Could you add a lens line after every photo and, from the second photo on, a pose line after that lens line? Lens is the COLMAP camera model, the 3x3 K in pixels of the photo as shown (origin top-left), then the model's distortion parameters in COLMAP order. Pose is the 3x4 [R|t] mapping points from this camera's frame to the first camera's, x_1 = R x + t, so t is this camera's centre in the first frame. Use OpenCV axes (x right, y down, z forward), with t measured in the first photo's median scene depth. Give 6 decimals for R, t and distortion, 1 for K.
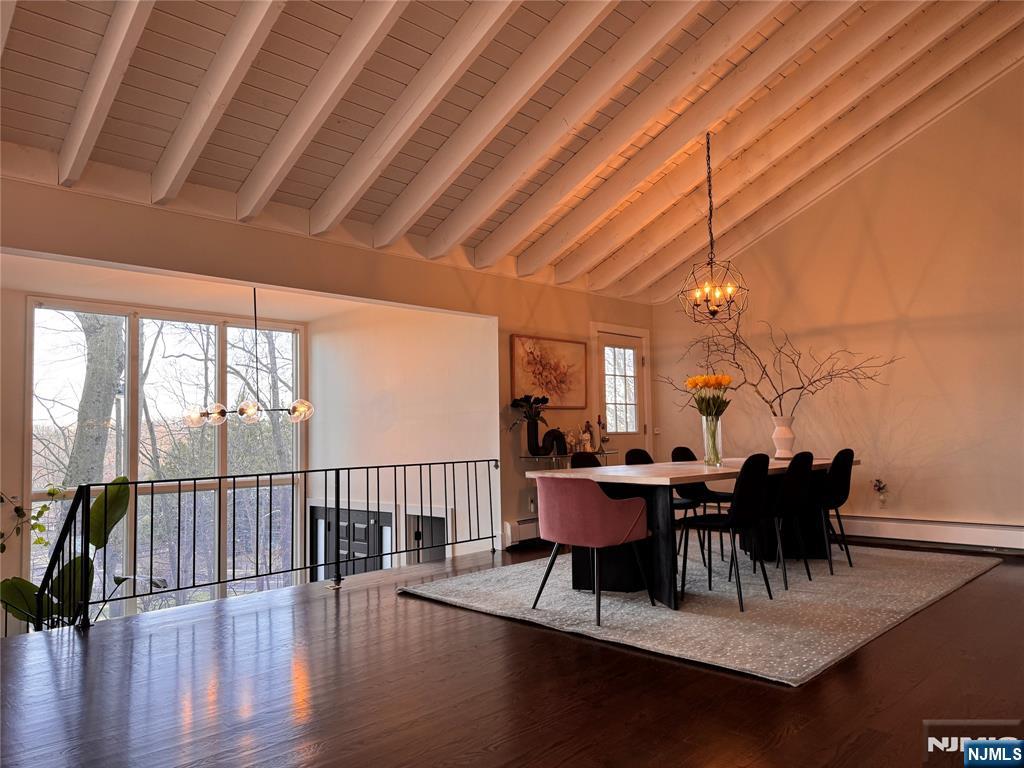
lens RADIAL K [[721.4, 0, 512.0], [0, 721.4, 384.0], [0, 0, 1]] dist [0.000401, 0.000442]
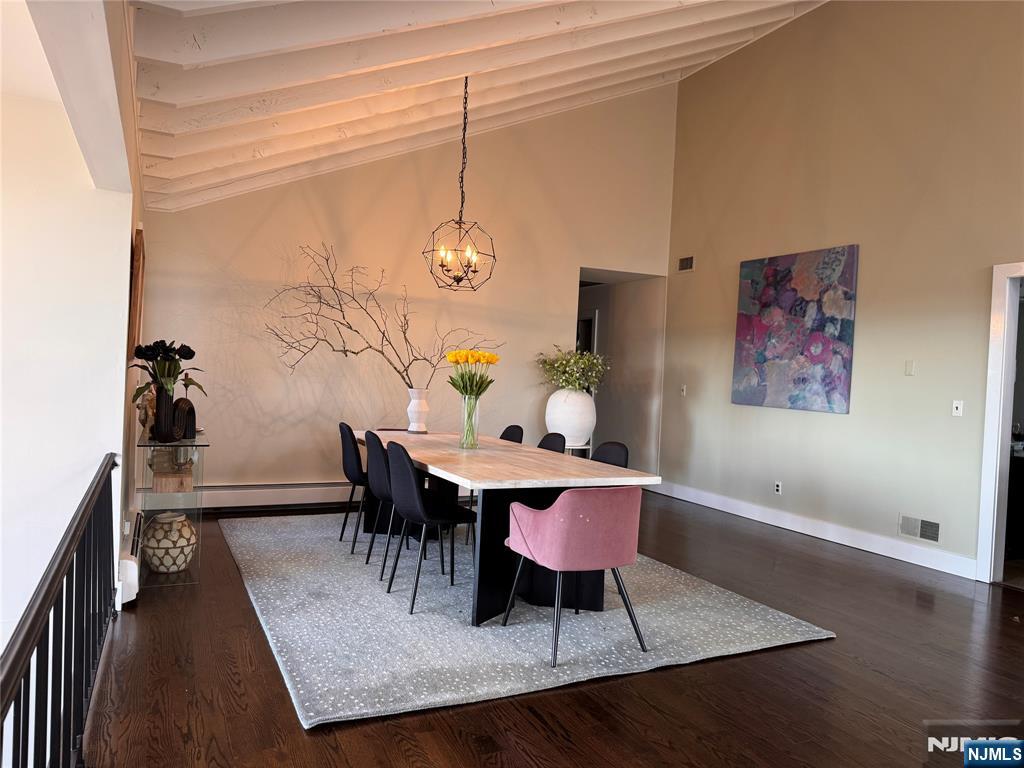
lens RADIAL K [[721.4, 0, 512.0], [0, 721.4, 384.0], [0, 0, 1]] dist [0.000401, 0.000442]
pose [[0.317042, 0.018617, 0.948229, -0.533741], [-0.114425, 0.993255, 0.018757, 0.006945], [-0.941484, -0.114448, 0.317033, 0.622319]]
